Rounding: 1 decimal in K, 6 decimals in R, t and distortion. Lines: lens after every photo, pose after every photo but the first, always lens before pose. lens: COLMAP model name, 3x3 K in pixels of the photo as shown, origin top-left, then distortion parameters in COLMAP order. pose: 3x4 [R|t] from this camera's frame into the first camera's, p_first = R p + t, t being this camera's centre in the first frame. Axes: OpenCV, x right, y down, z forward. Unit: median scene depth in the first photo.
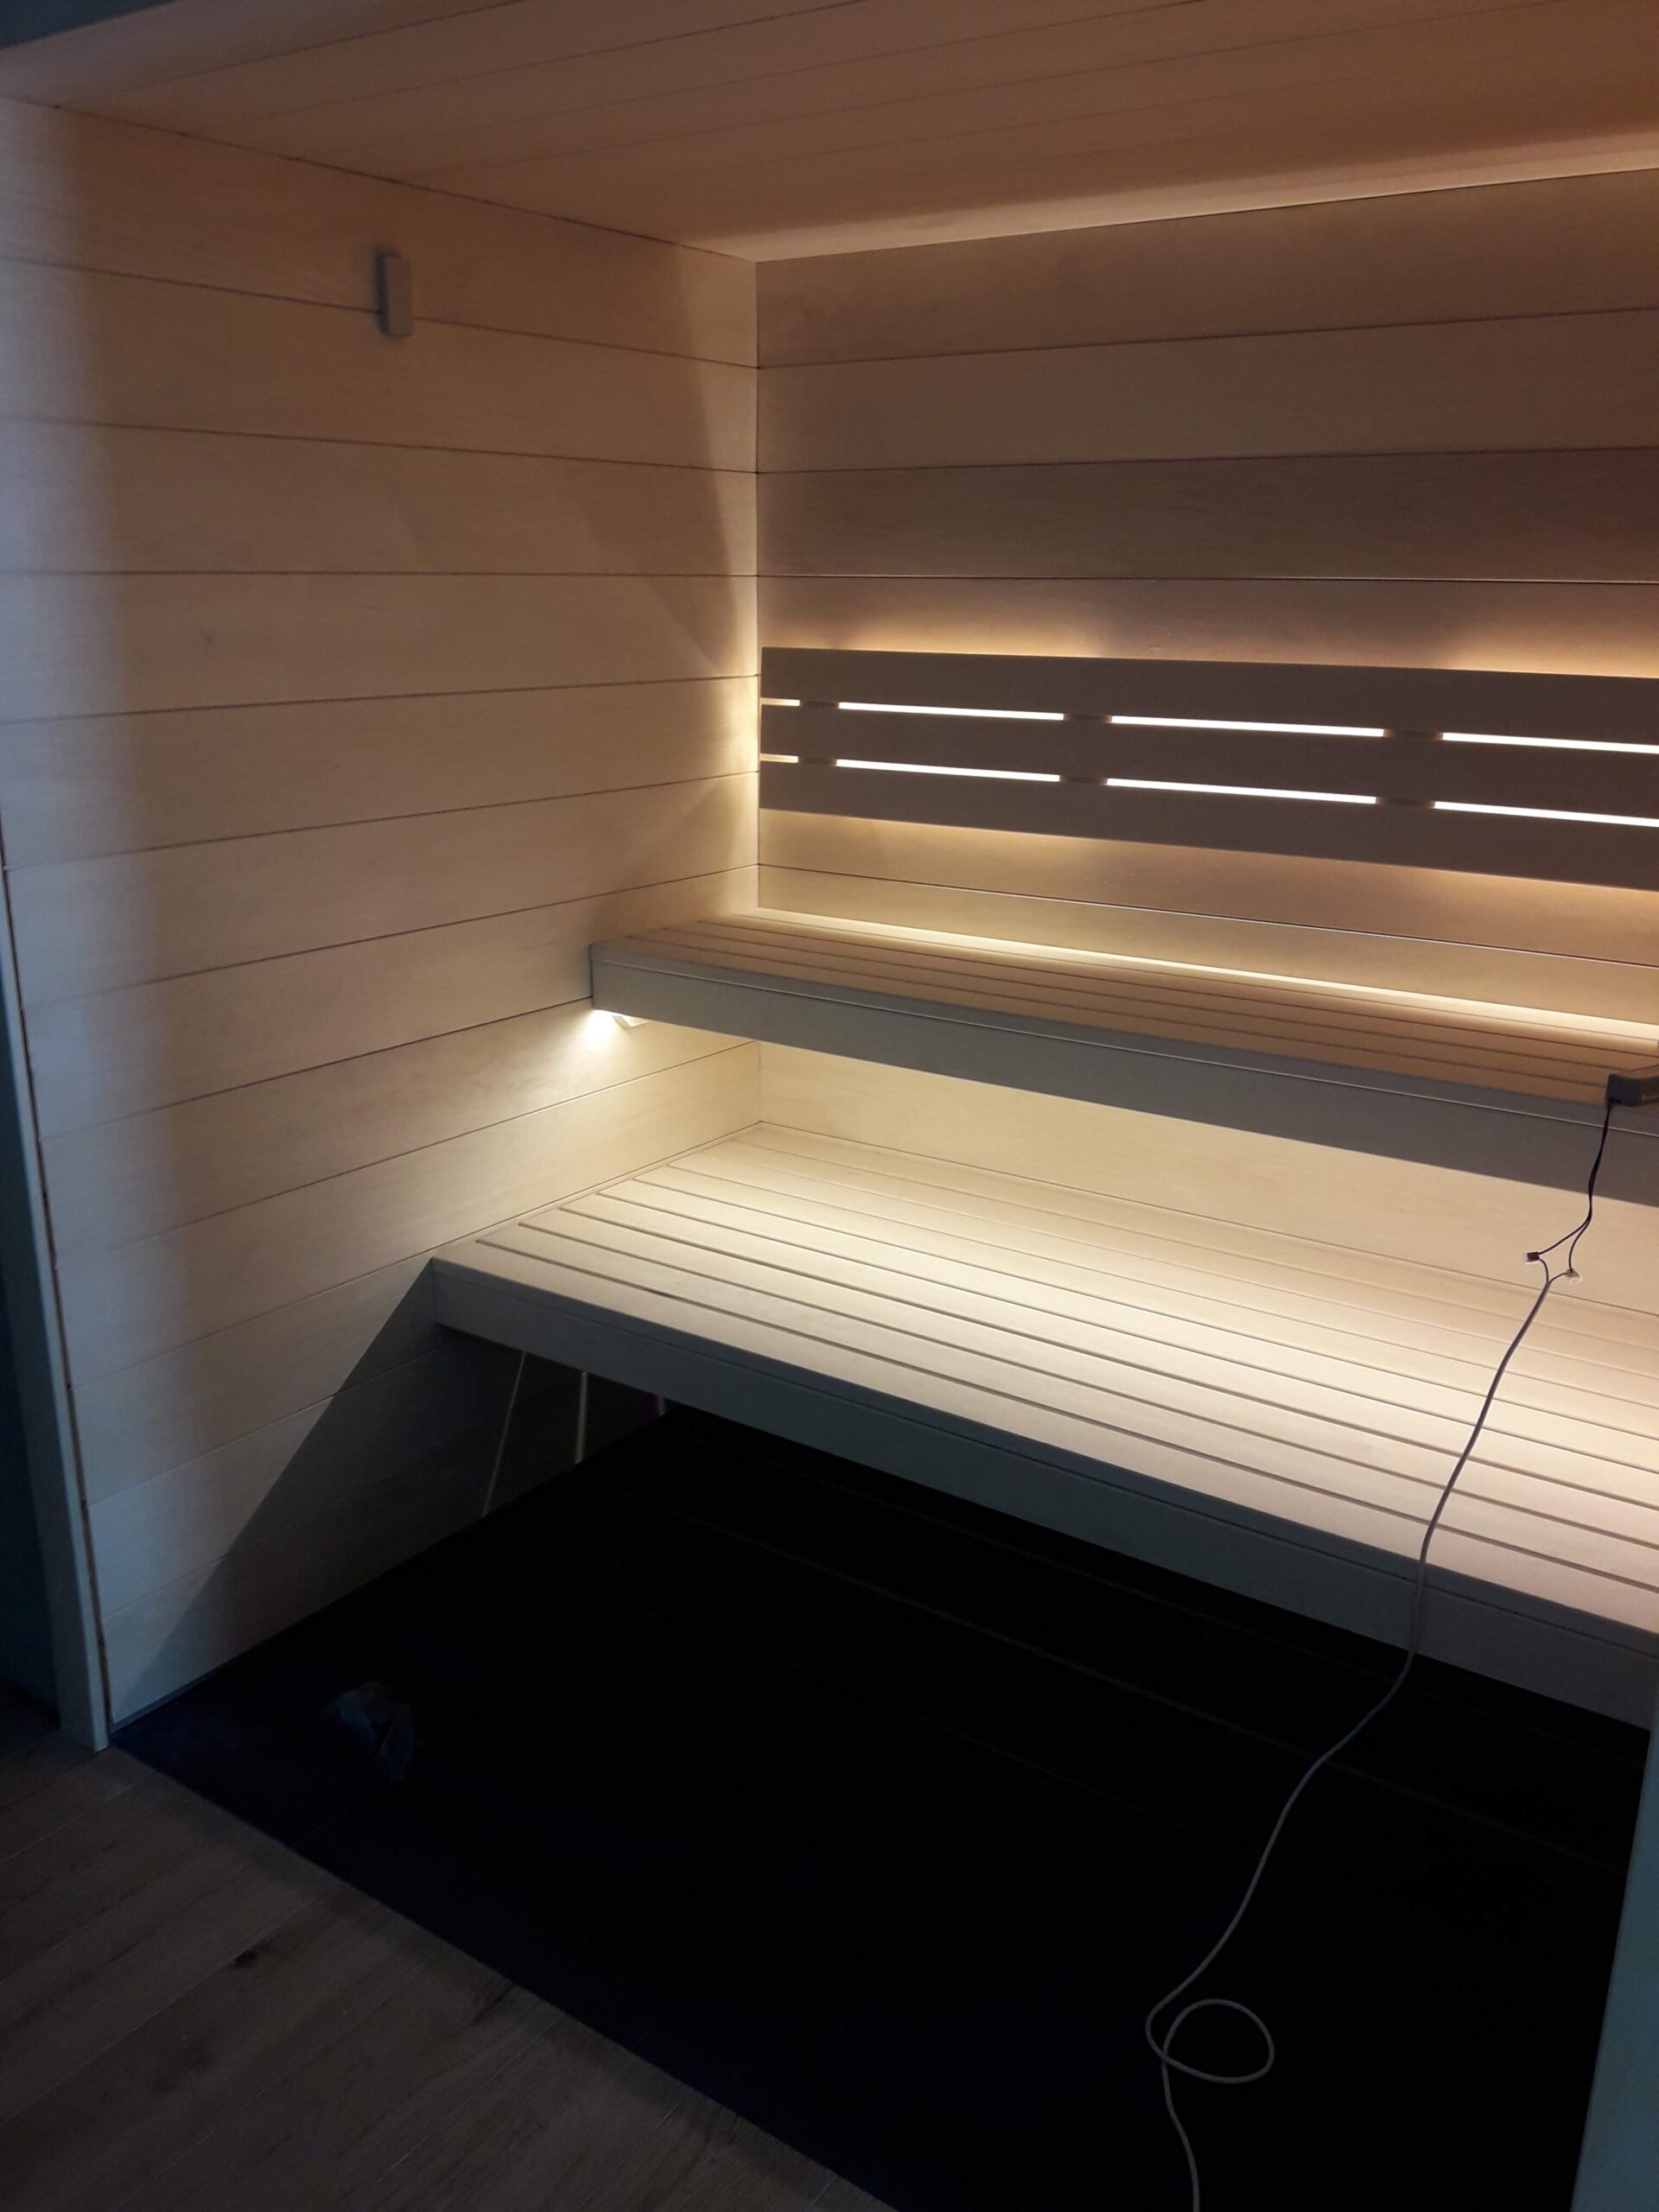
lens RADIAL K [[1845.9, 0, 827.8], [0, 1845.9, 1111.7], [0, 0, 1]] dist [0.101735, -0.064059]
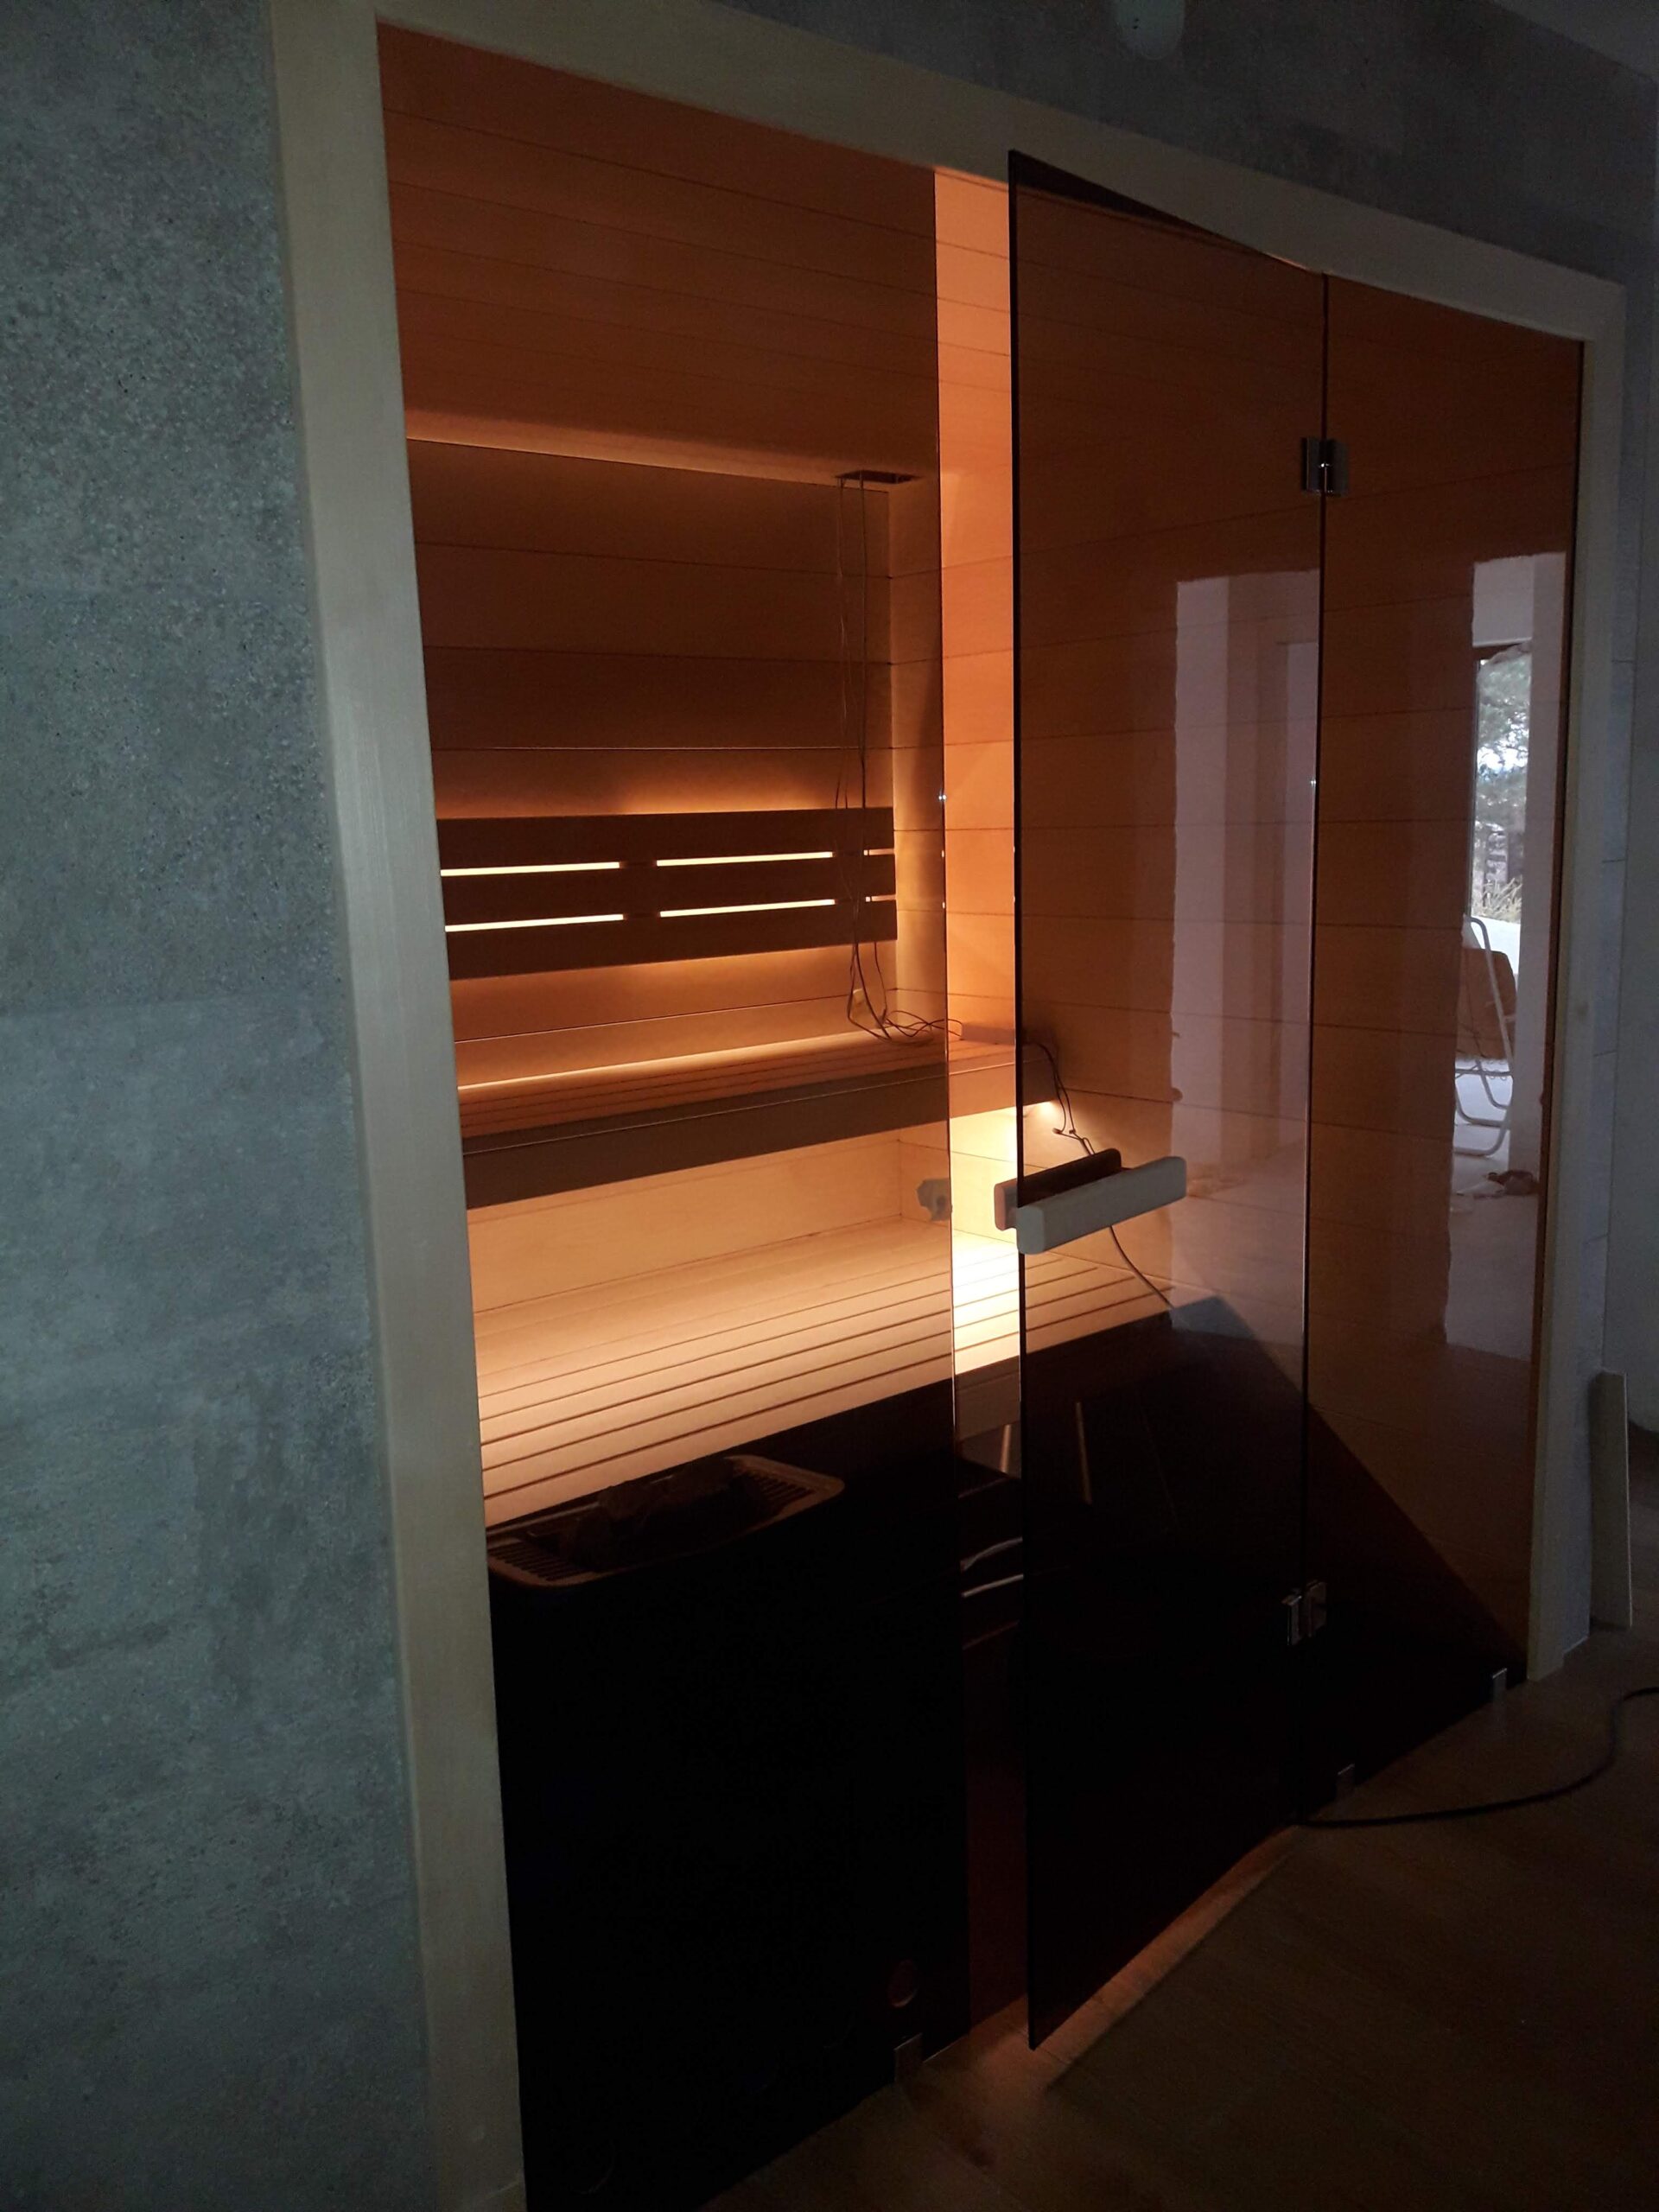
lens RADIAL K [[1845.9, 0, 823.1], [0, 1845.9, 1093.0], [0, 0, 1]] dist [0.101735, -0.064059]
pose [[0.239433, -0.171797, 0.955593, -0.792781], [0.284988, 0.953303, 0.099979, -0.120420], [-0.928145, 0.248395, 0.277212, 0.476093]]
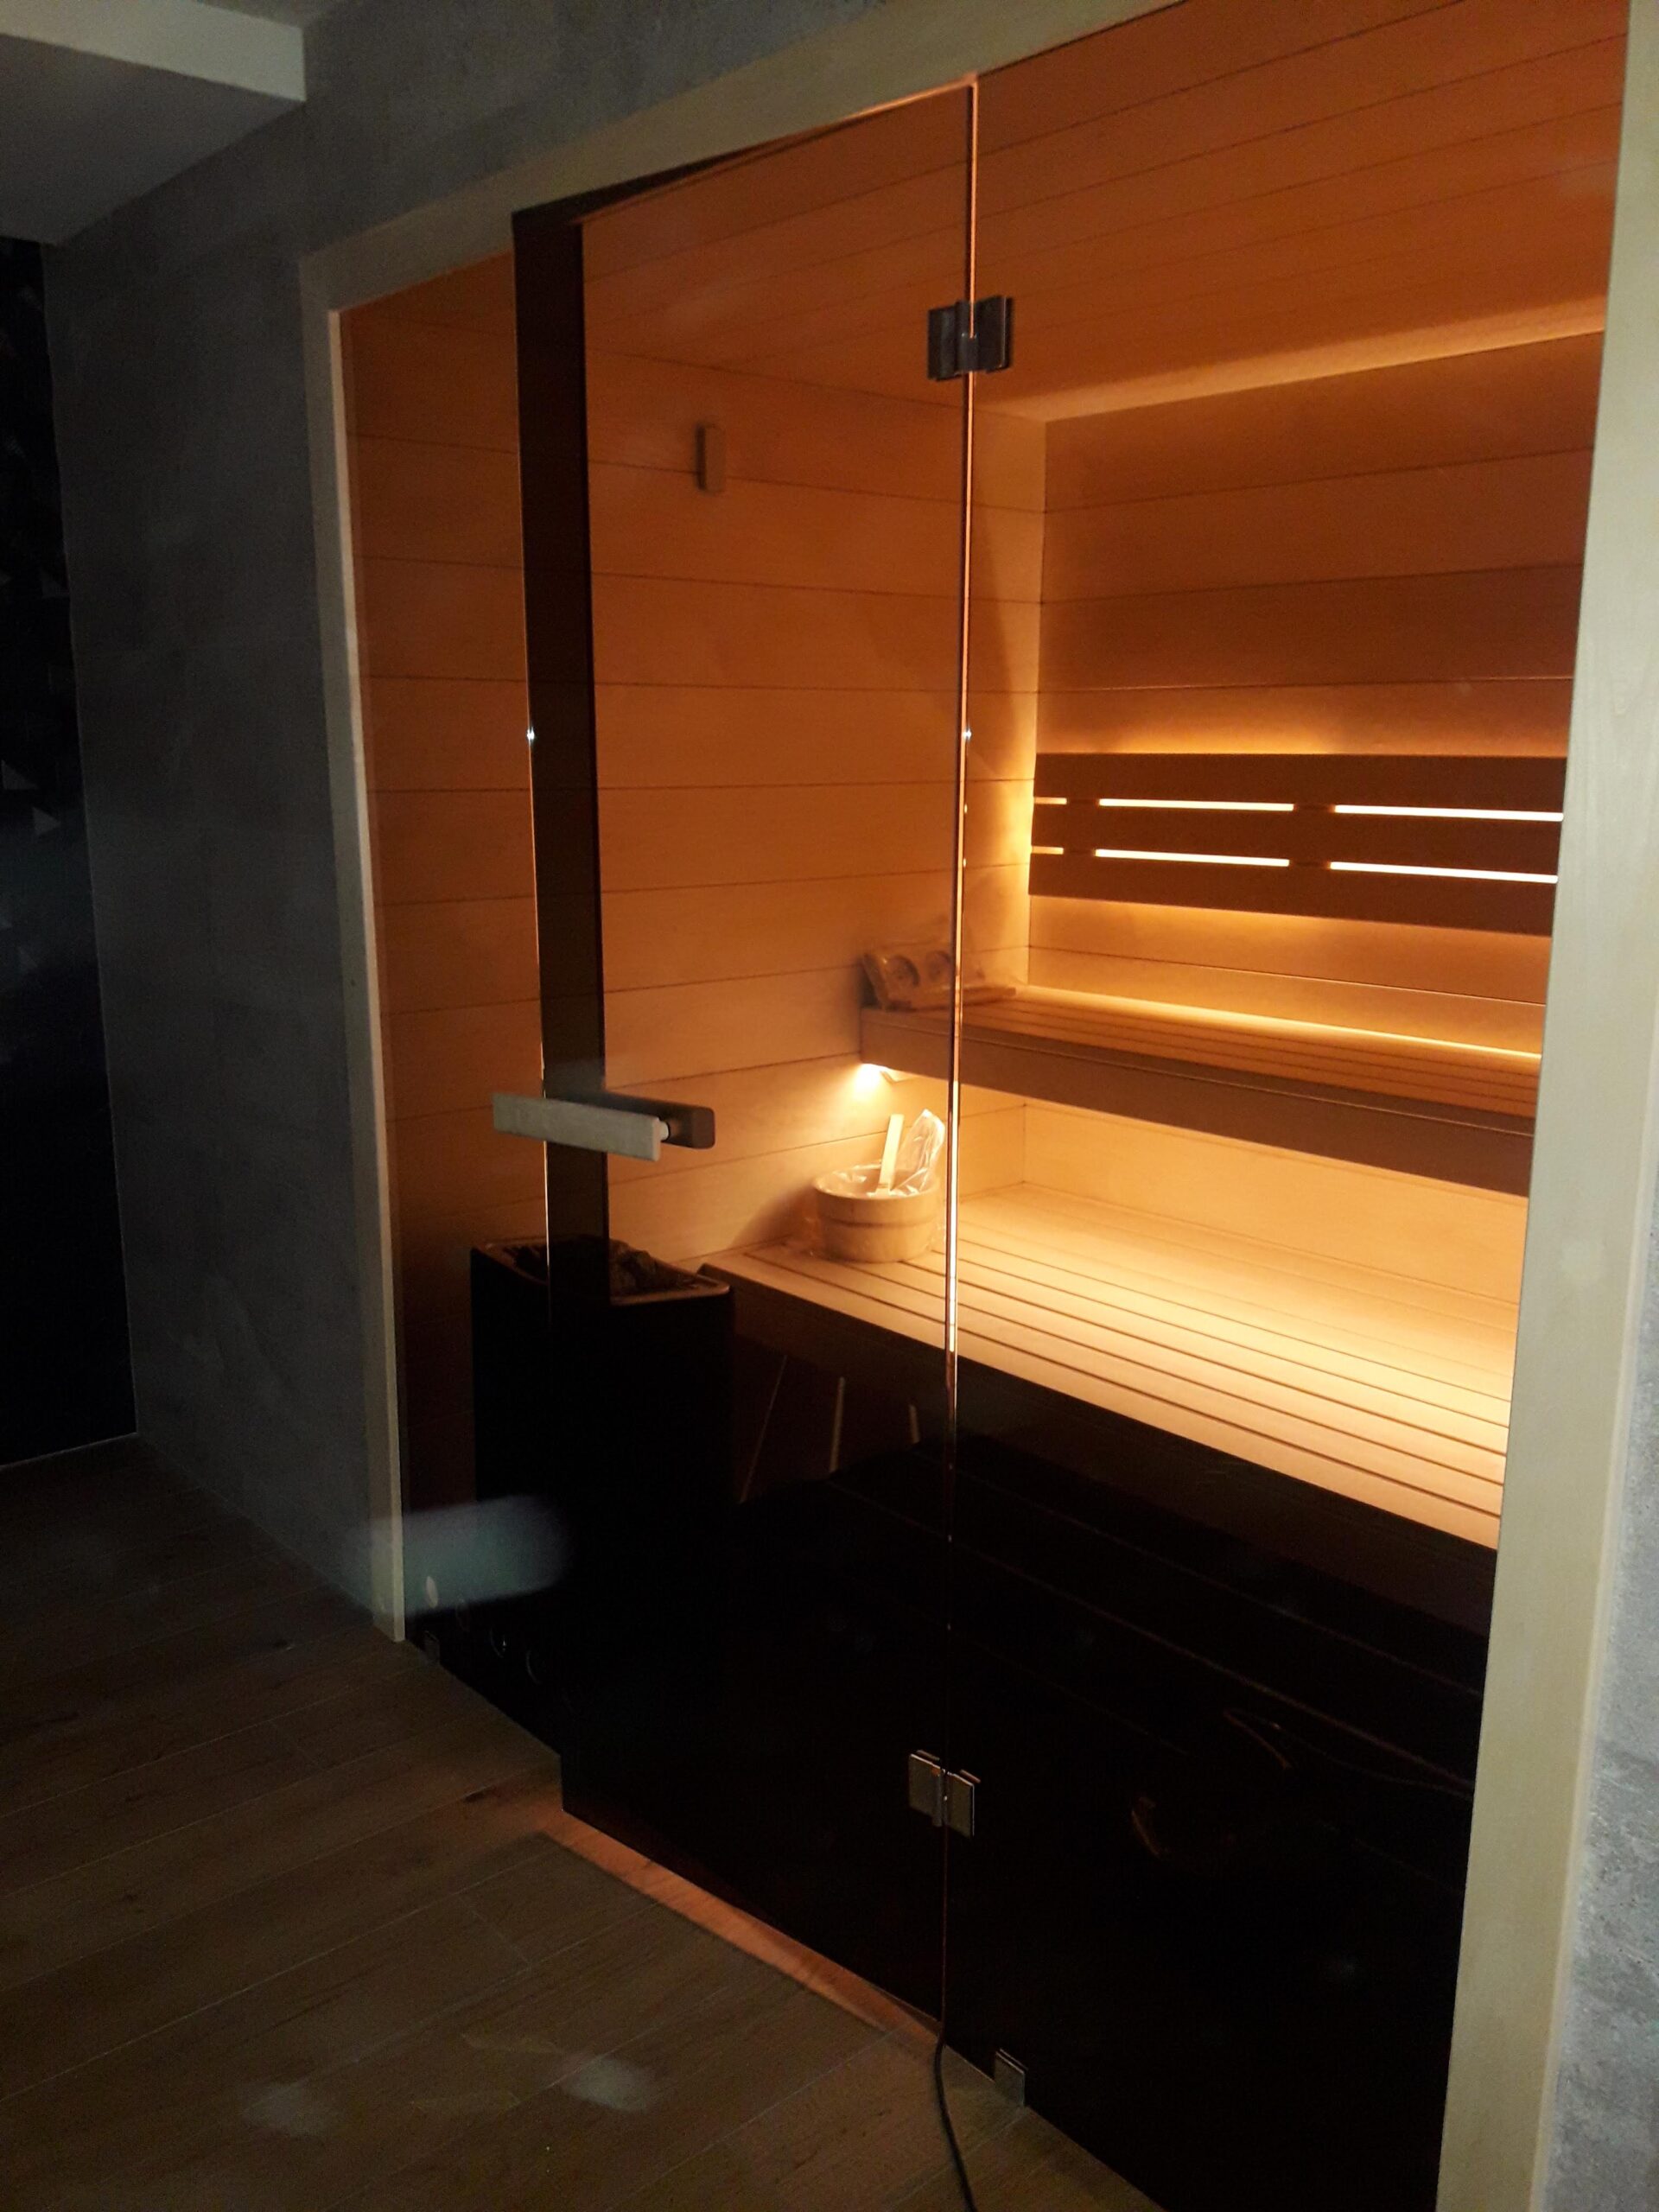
lens RADIAL K [[1845.9, 0, 826.3], [0, 1845.9, 1108.3], [0, 0, 1]] dist [0.101735, -0.064059]
pose [[0.972822, 0.041794, -0.227753, 0.109773], [-0.061057, 0.995067, -0.078195, 0.061706], [0.223361, 0.089976, 0.970574, -0.100520]]
